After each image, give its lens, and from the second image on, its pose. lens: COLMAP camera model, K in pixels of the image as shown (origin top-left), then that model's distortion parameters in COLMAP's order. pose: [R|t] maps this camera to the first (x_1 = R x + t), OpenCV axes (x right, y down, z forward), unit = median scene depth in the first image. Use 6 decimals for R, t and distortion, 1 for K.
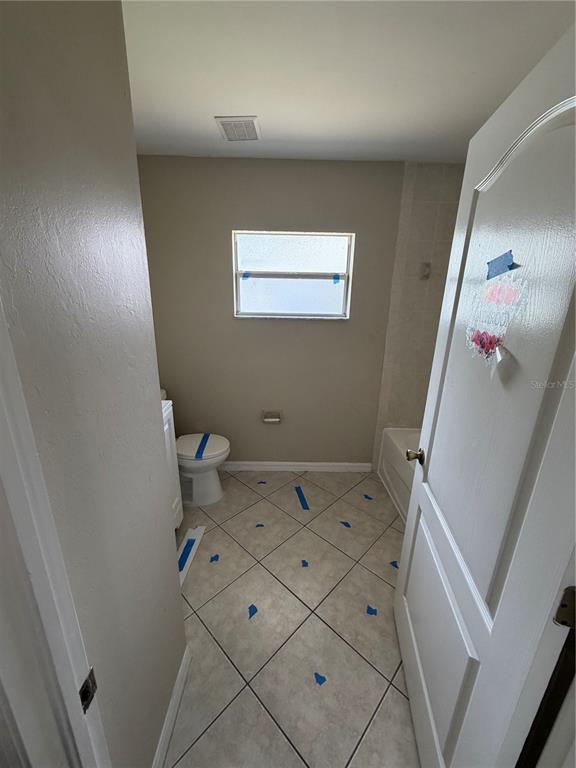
lens RADIAL K [[307.3, 0, 285.1], [0, 307.3, 383.4], [0, 0, 1]] dist [0.000094, 0.000844]
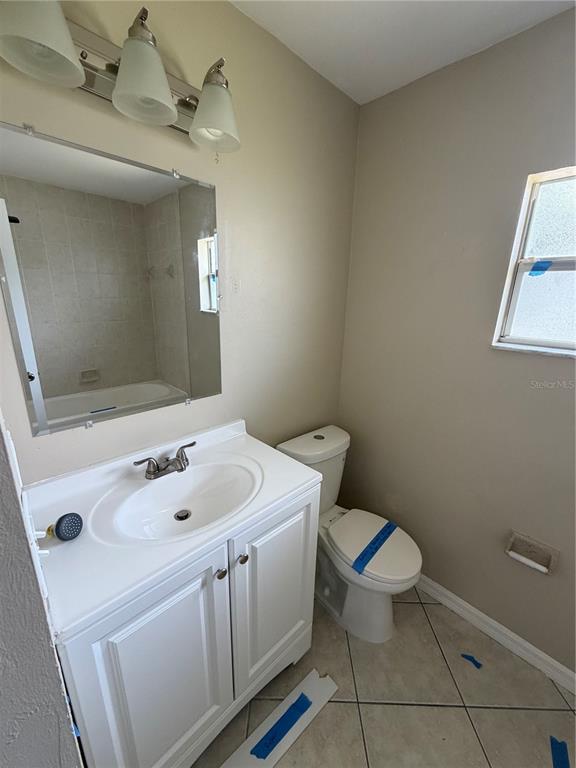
lens RADIAL K [[307.3, 0, 288.3], [0, 307.3, 382.5], [0, 0, 1]] dist [0.000094, 0.000844]
pose [[0.695616, 0.202714, -0.689221, -0.030564], [-0.226985, 0.972237, 0.056864, -0.106335], [0.681613, 0.116887, 0.722316, 0.387019]]
